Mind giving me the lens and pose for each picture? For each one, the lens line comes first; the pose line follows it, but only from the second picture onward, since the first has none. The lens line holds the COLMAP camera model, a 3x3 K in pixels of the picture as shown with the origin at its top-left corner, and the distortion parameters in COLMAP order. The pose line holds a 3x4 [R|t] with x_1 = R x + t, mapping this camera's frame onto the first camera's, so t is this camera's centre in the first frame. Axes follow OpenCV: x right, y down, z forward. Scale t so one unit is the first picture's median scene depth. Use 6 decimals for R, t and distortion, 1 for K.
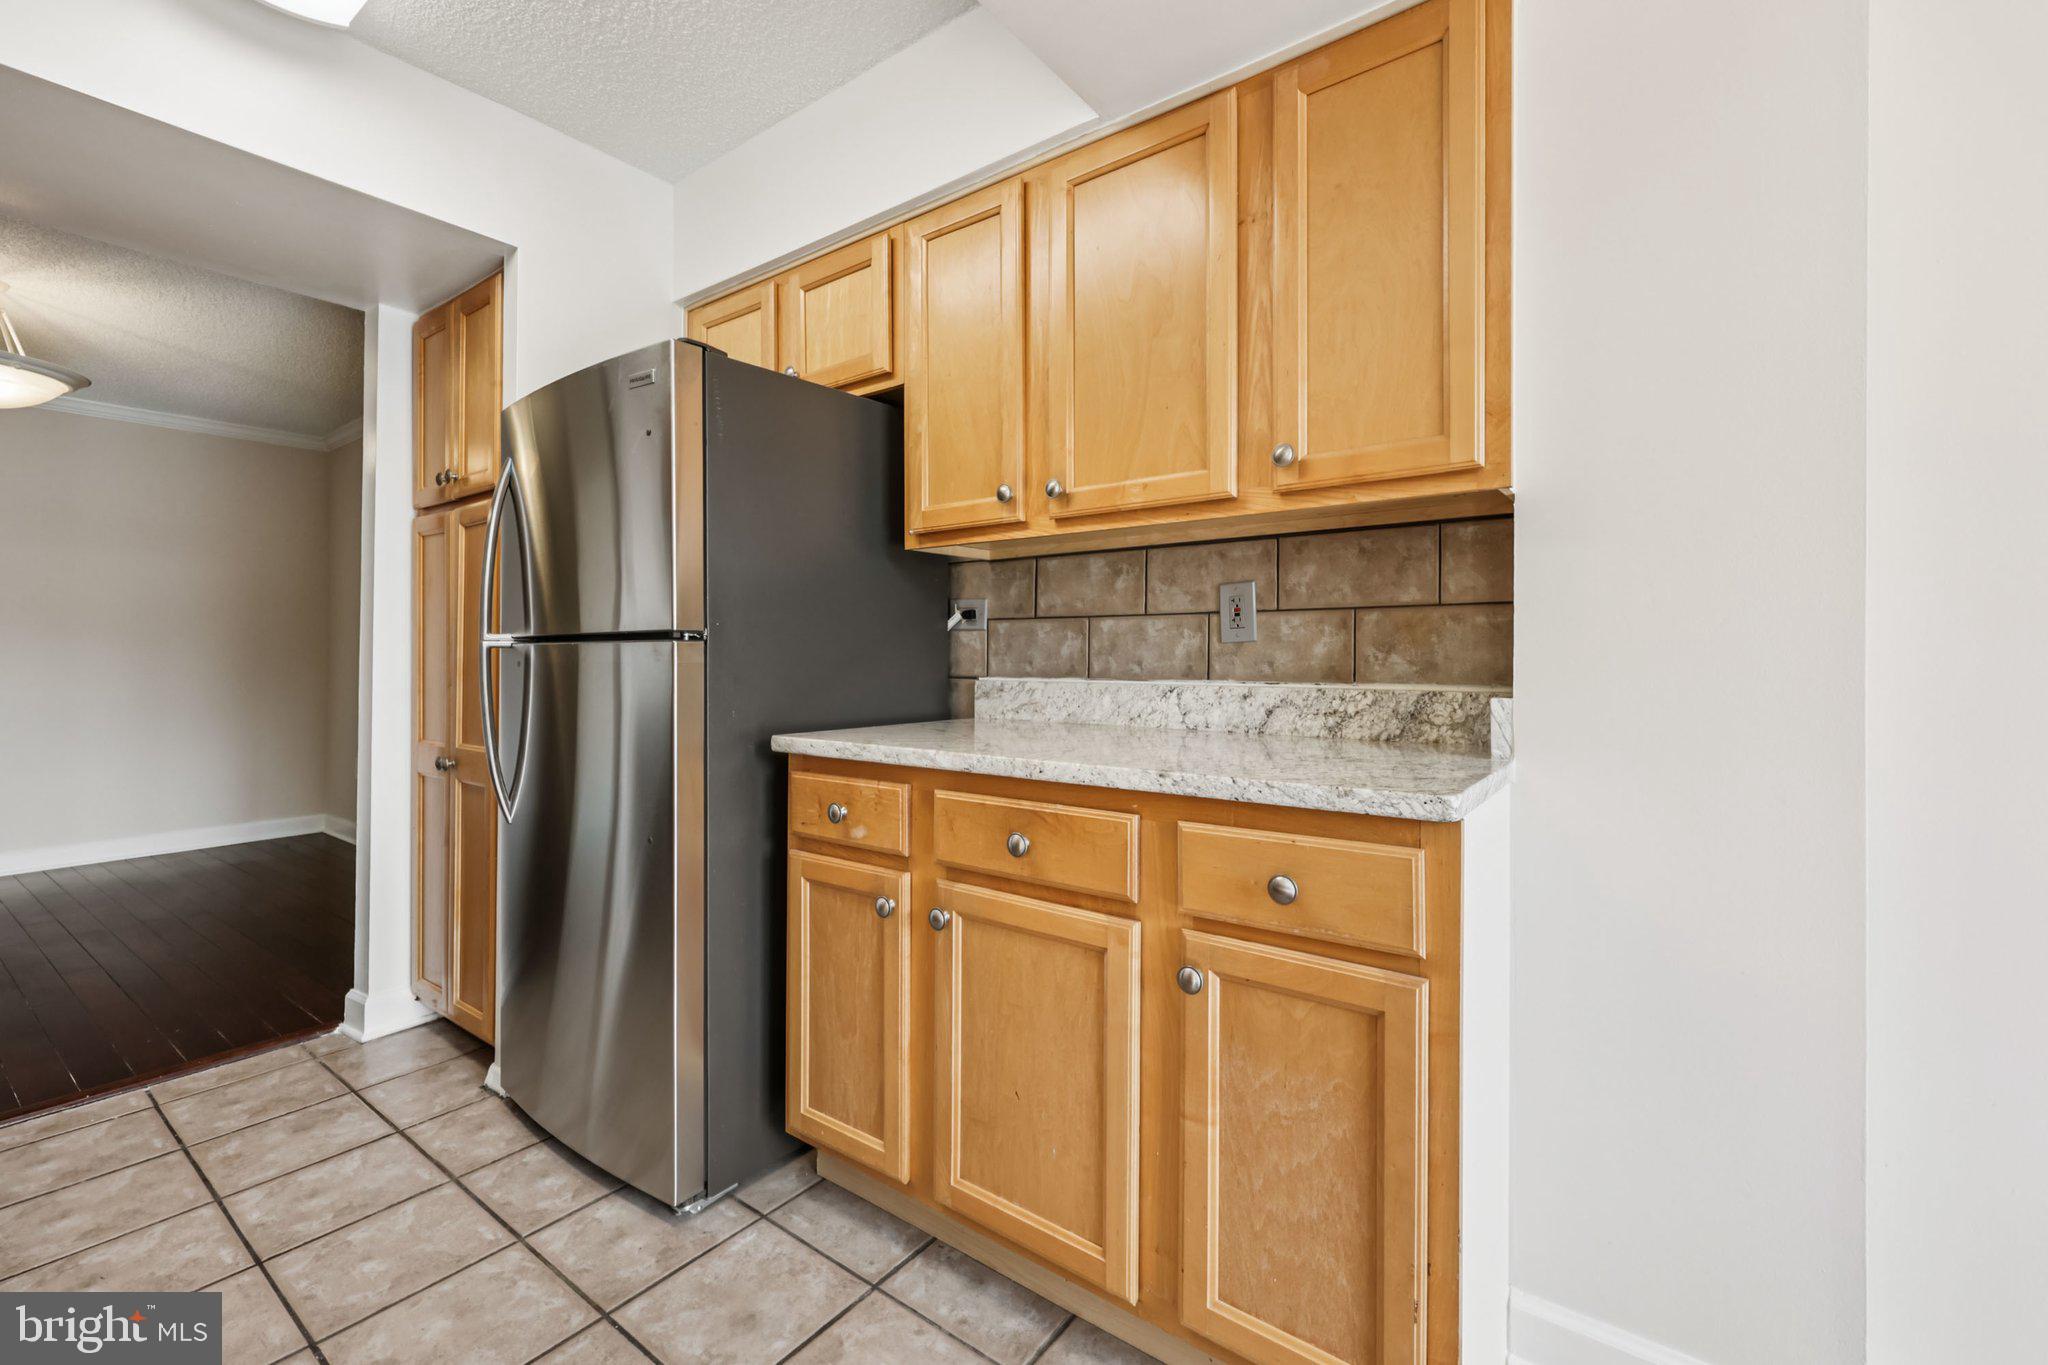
lens RADIAL K [[863.9, 0, 1020.9], [0, 863.9, 661.0], [0, 0, 1]] dist [0.000915, 0.000680]
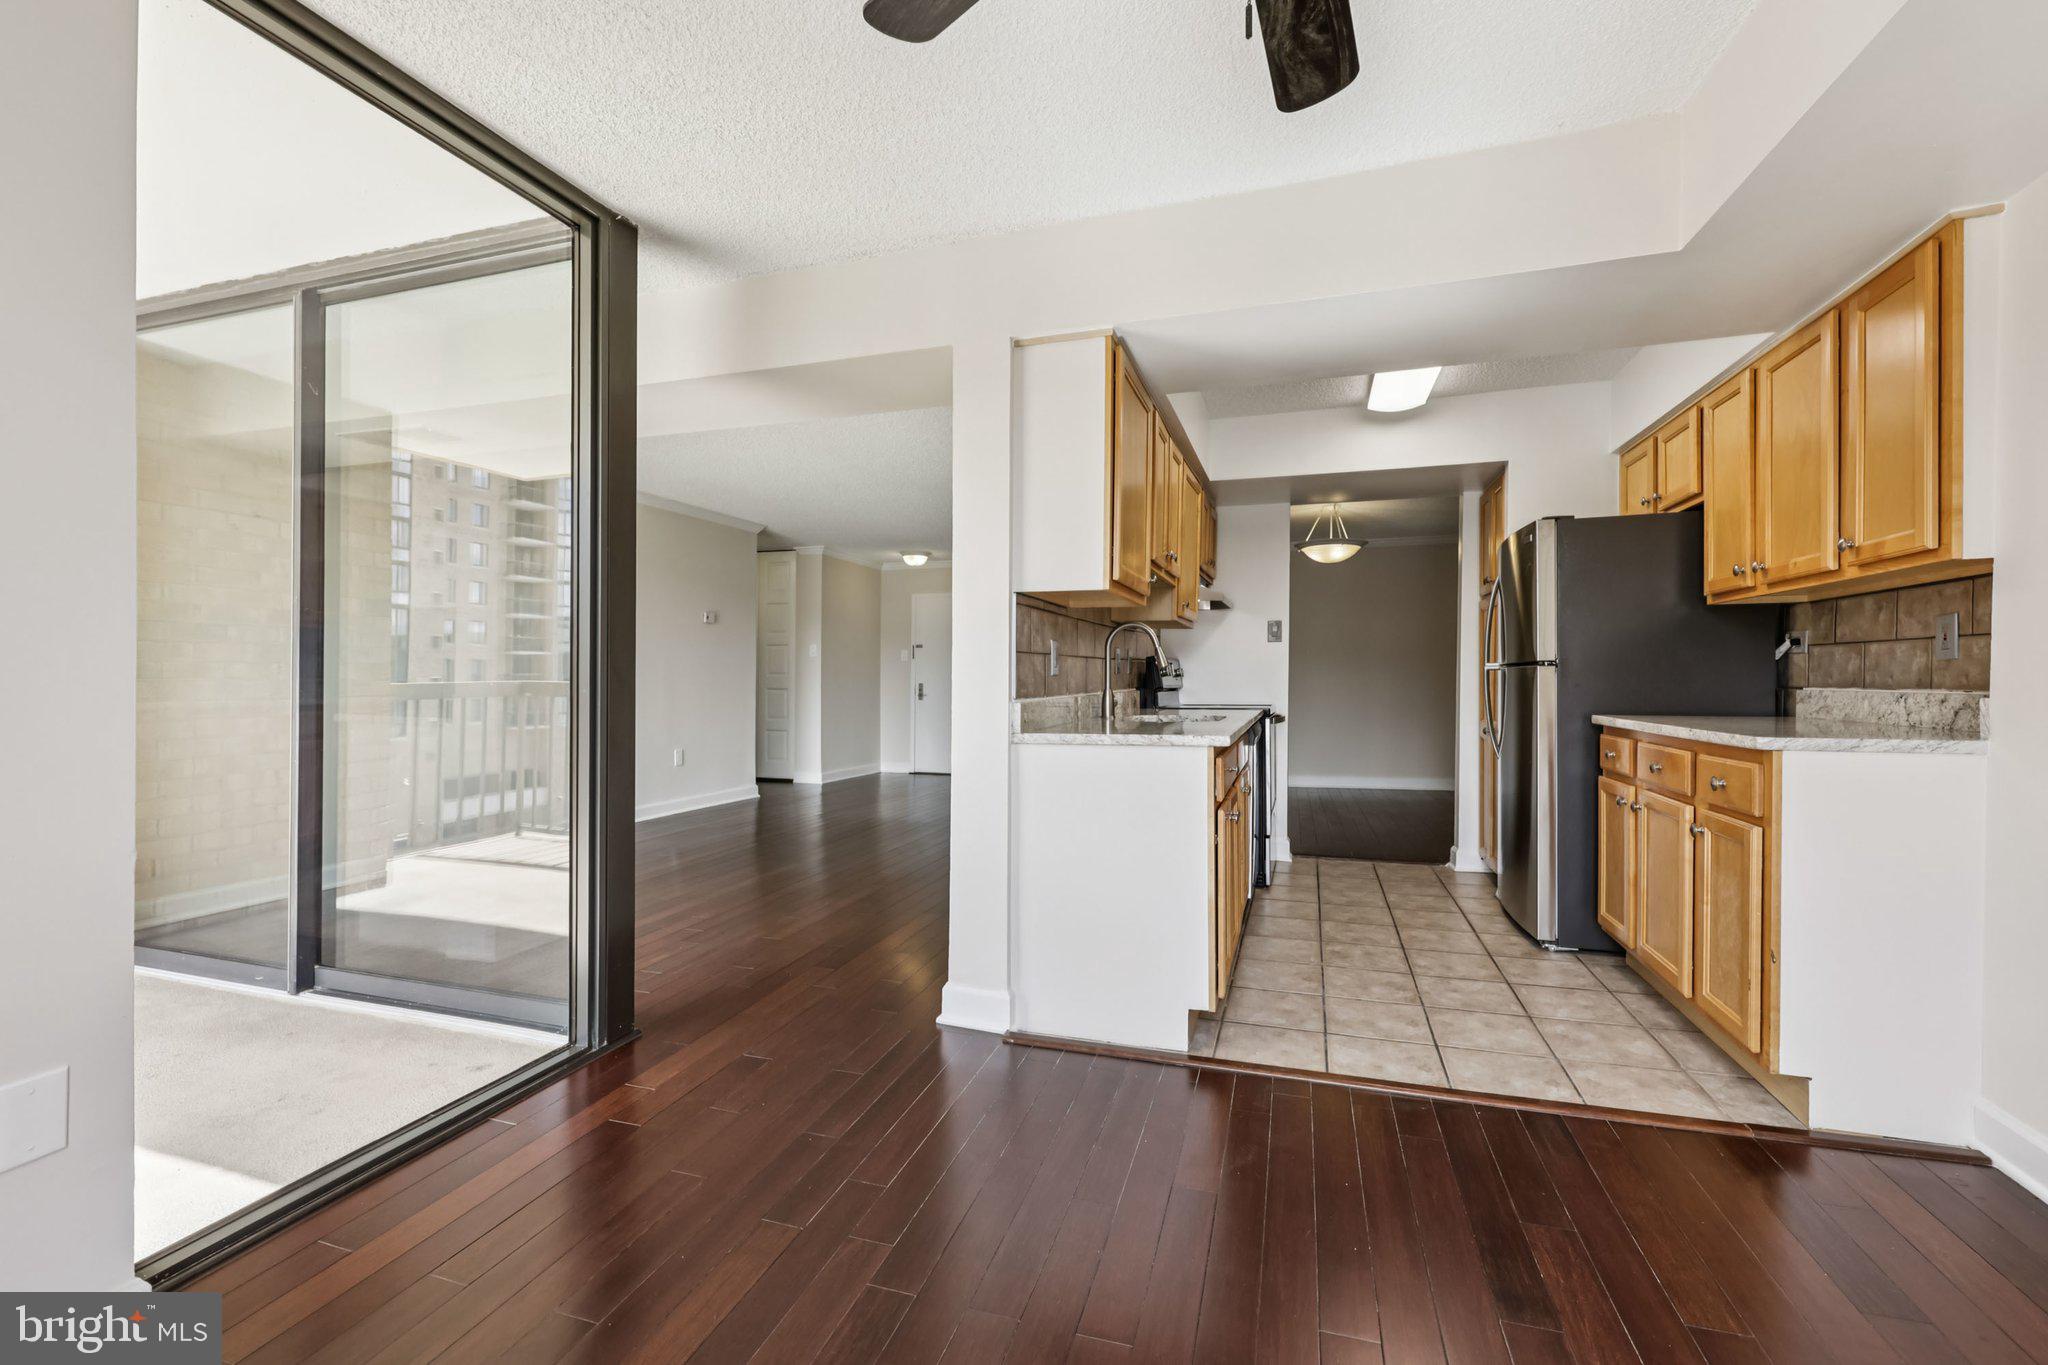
lens RADIAL K [[876.3, 0, 1024.0], [0, 876.3, 682.5], [0, 0, 1]] dist [-0.000050, 0.000163]
pose [[0.324910, 0.003183, -0.945740, 1.003990], [-0.002794, 0.999993, 0.002406, 0.012565], [0.945741, 0.001861, 0.324917, -0.715579]]
